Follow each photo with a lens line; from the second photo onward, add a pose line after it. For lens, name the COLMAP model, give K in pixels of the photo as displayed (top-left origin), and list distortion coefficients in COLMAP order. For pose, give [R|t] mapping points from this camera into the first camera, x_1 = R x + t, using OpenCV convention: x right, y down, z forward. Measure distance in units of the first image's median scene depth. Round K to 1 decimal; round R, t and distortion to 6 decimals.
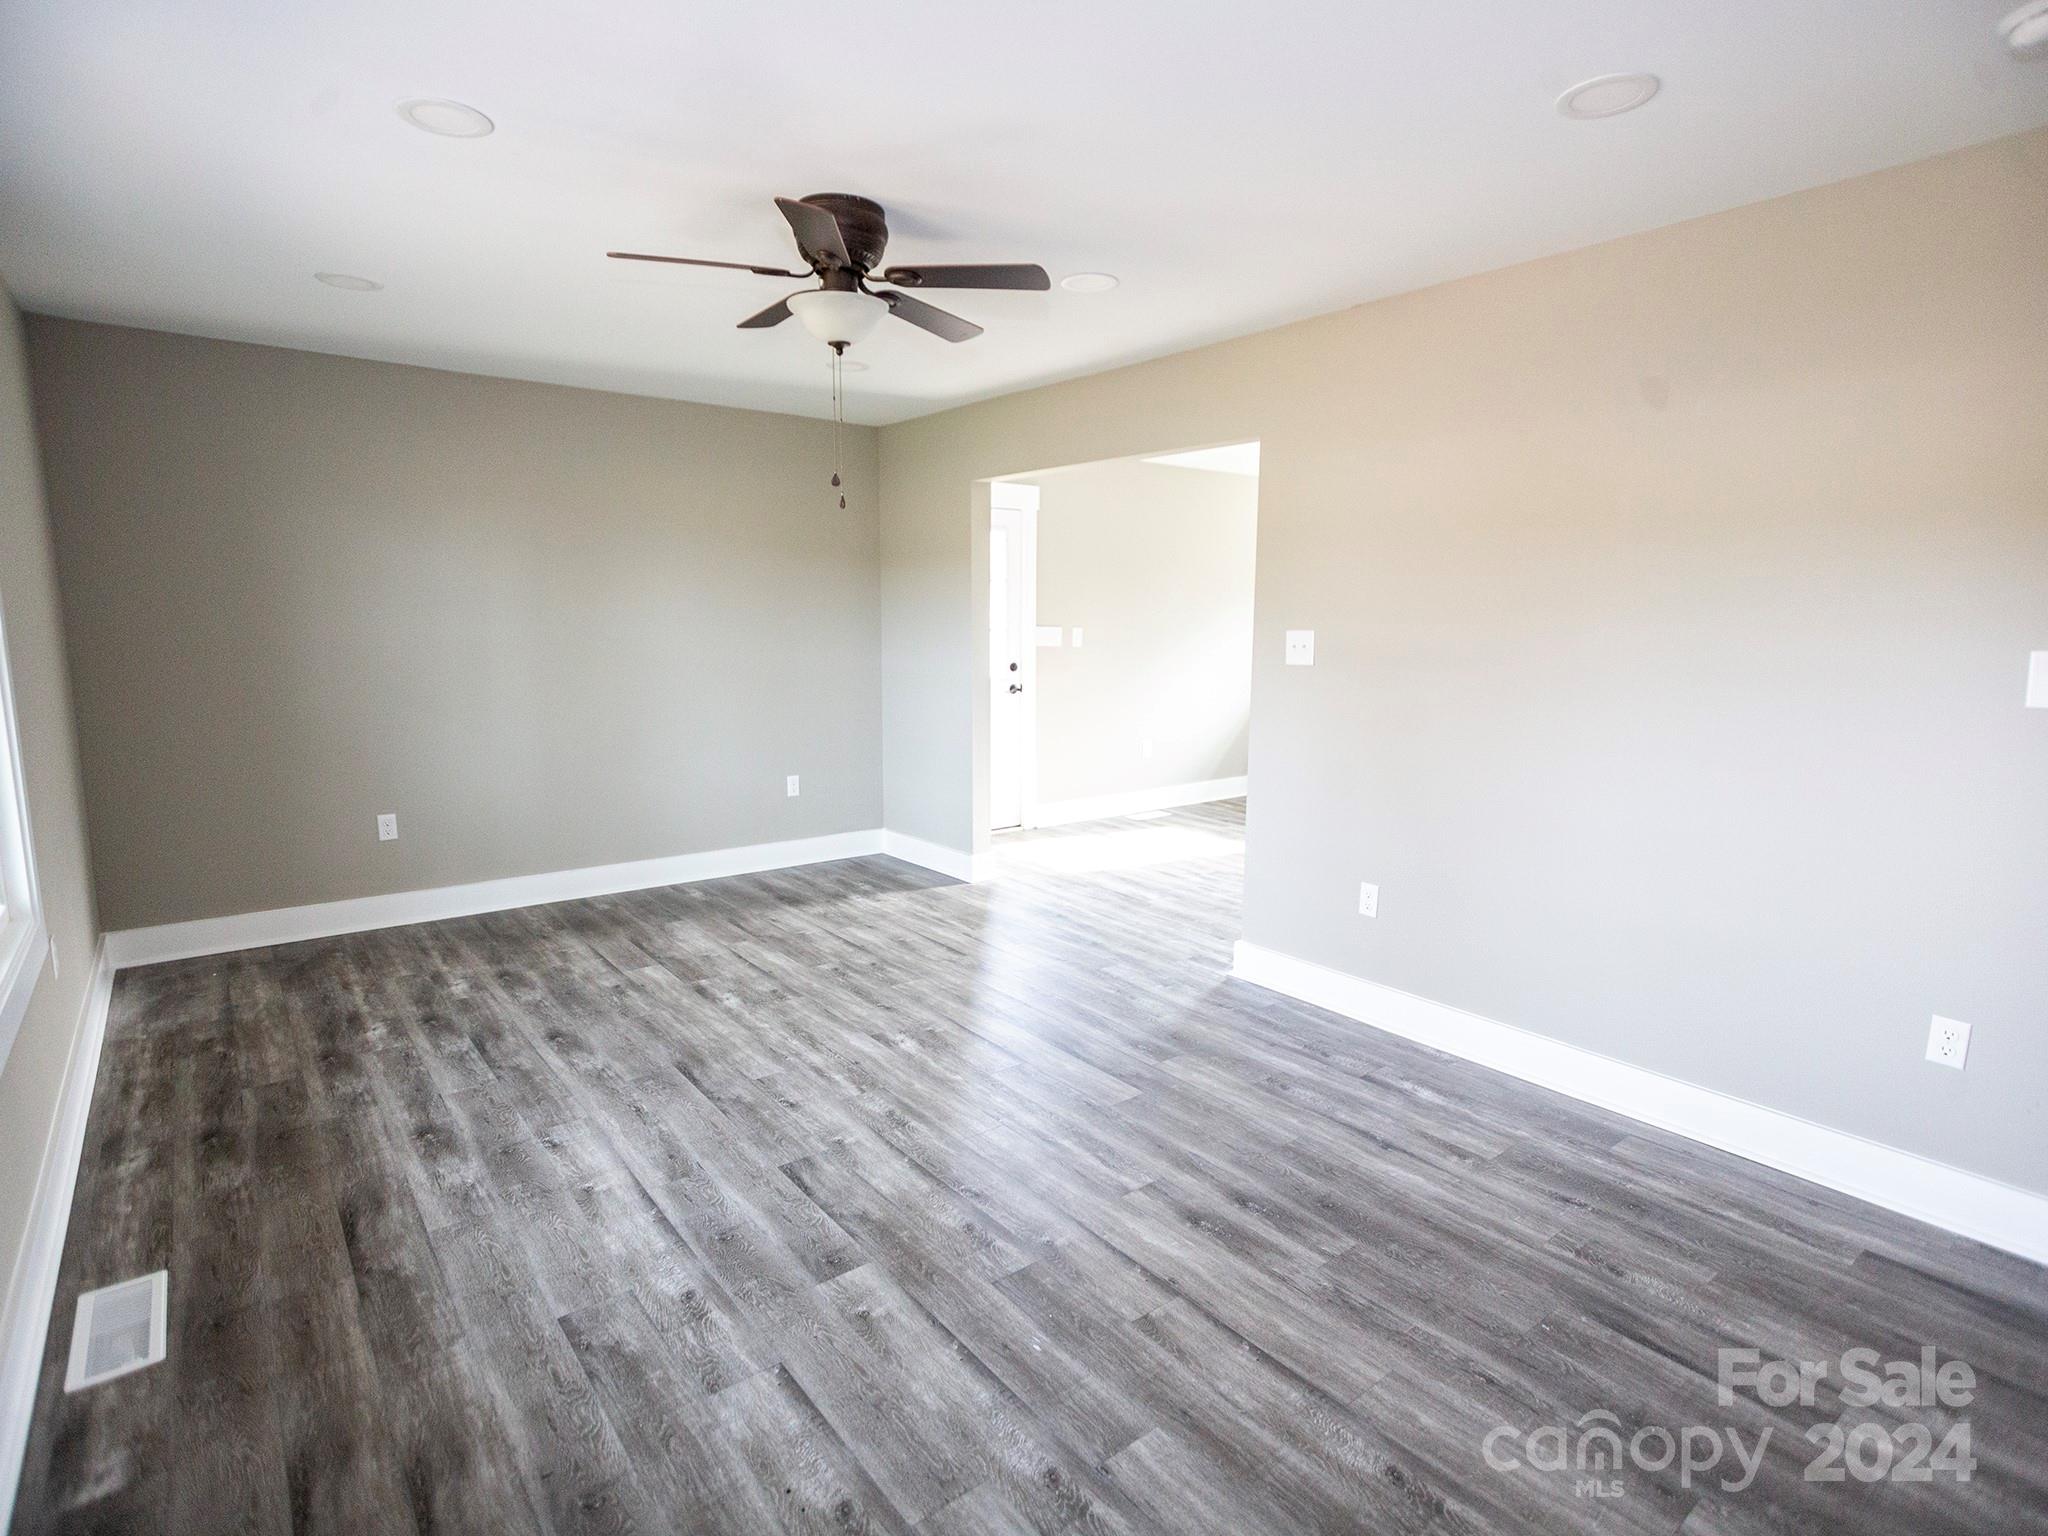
lens RADIAL K [[1076.6, 0, 1024.0], [0, 1076.6, 768.0], [0, 0, 1]] dist [0.001800, 0.000913]
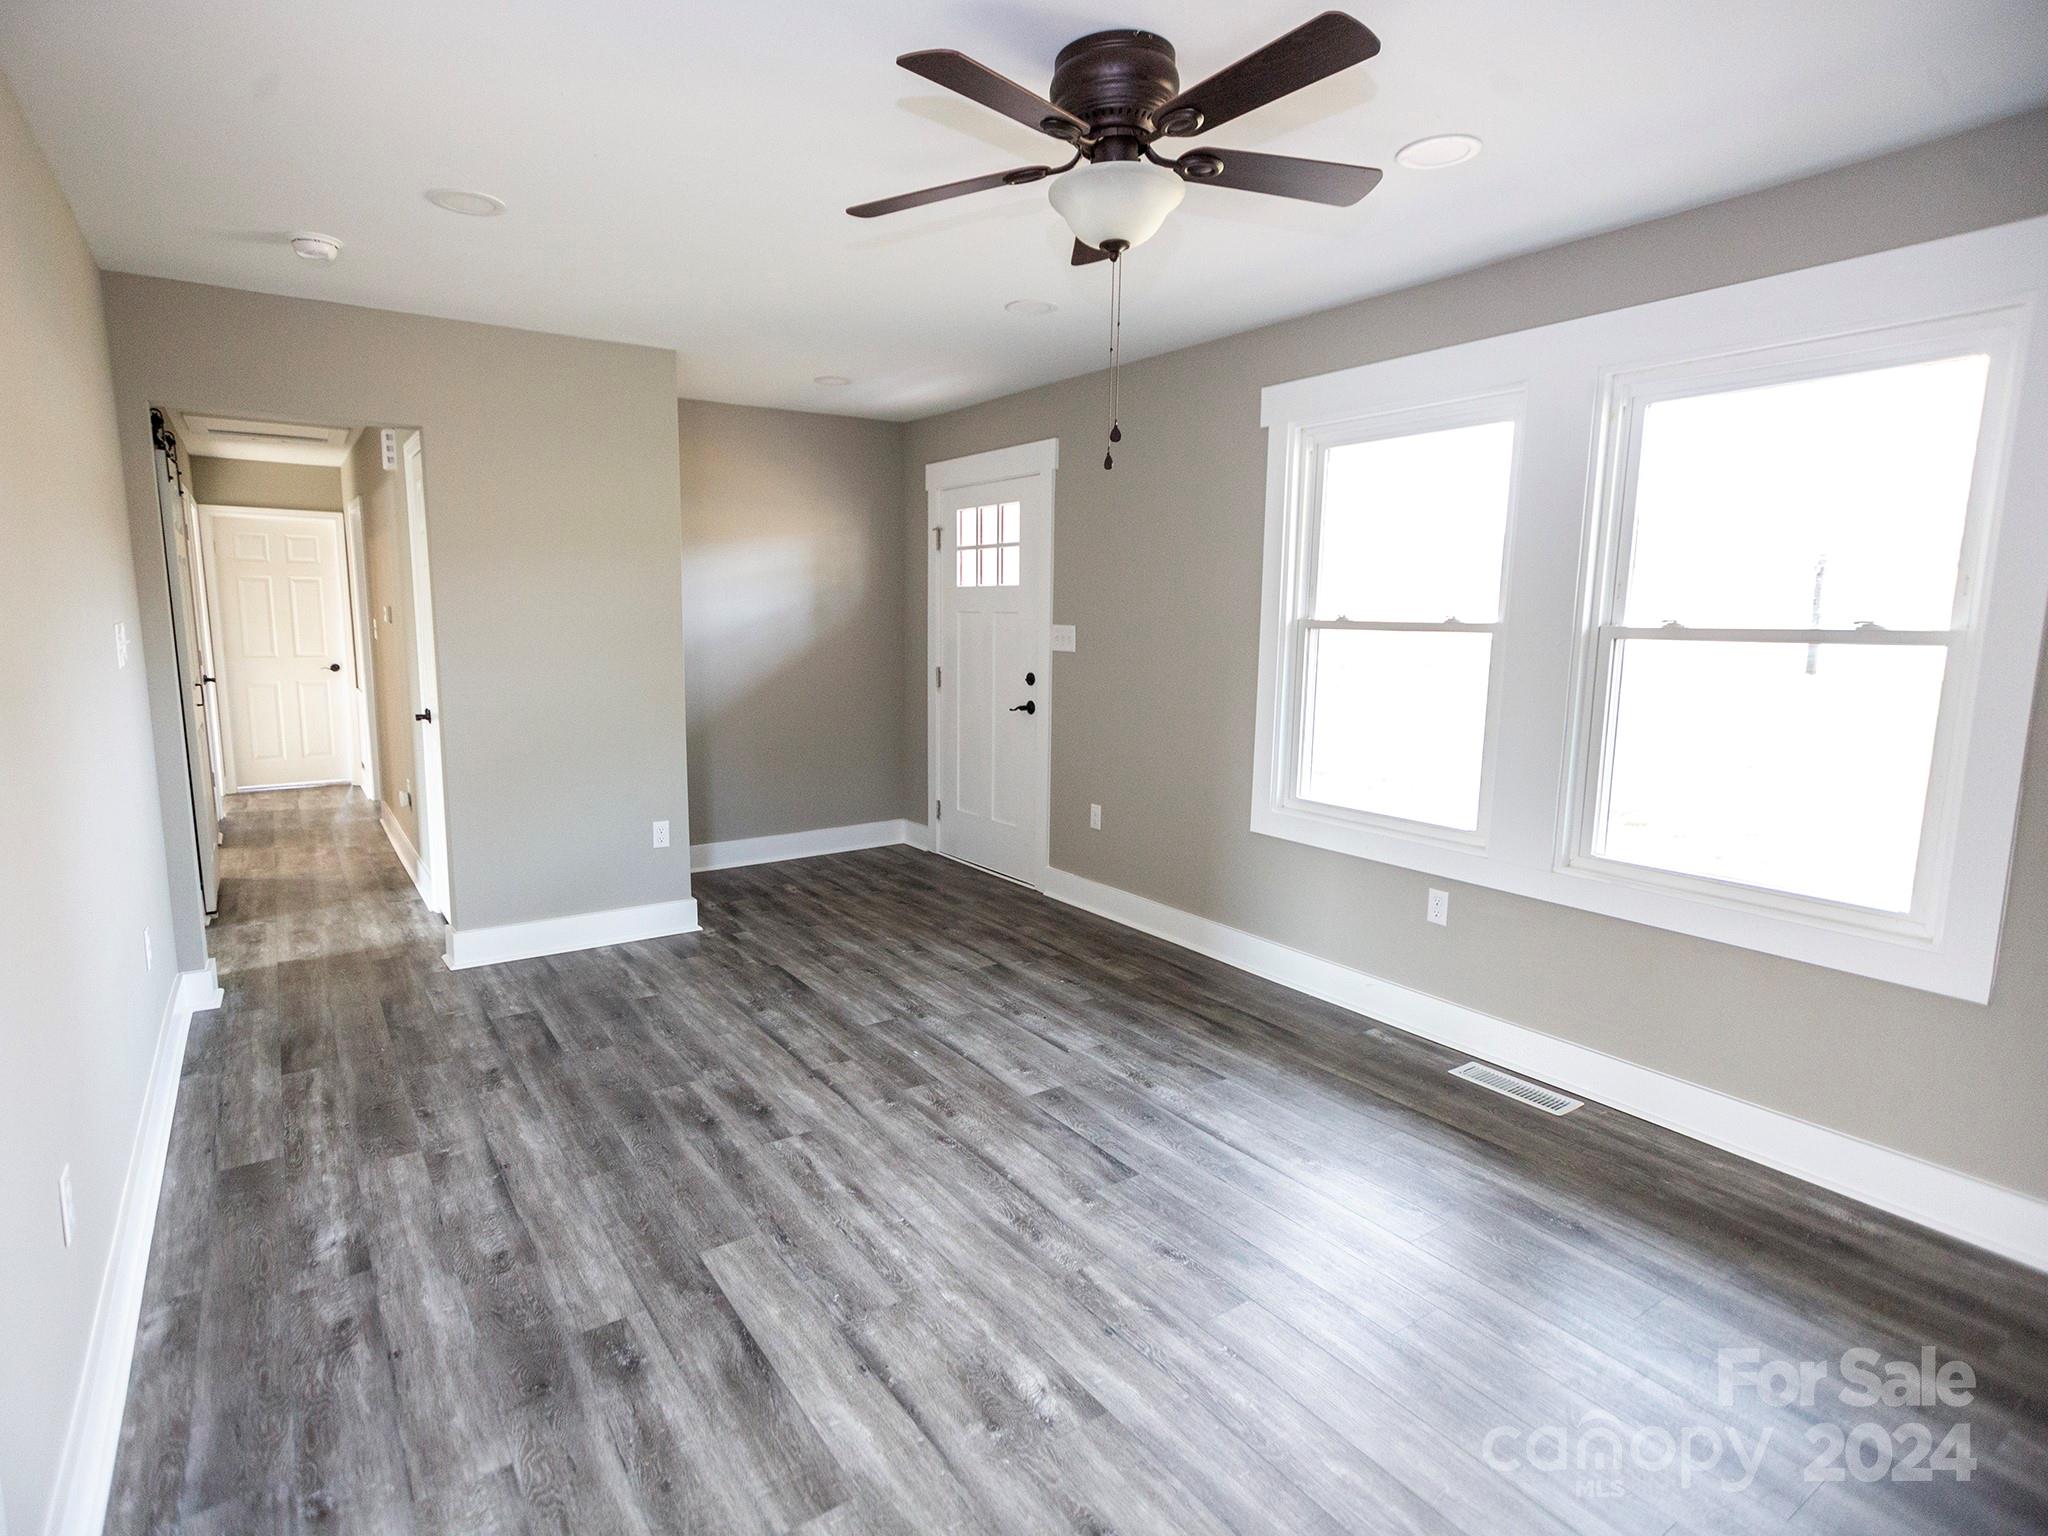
lens RADIAL K [[1076.6, 0, 1024.0], [0, 1076.6, 768.0], [0, 0, 1]] dist [0.001800, 0.000913]
pose [[-0.999401, -0.019660, 0.028481, -0.155619], [-0.010719, 0.958345, 0.285412, -0.286317], [-0.032906, 0.284936, -0.957982, 1.986990]]
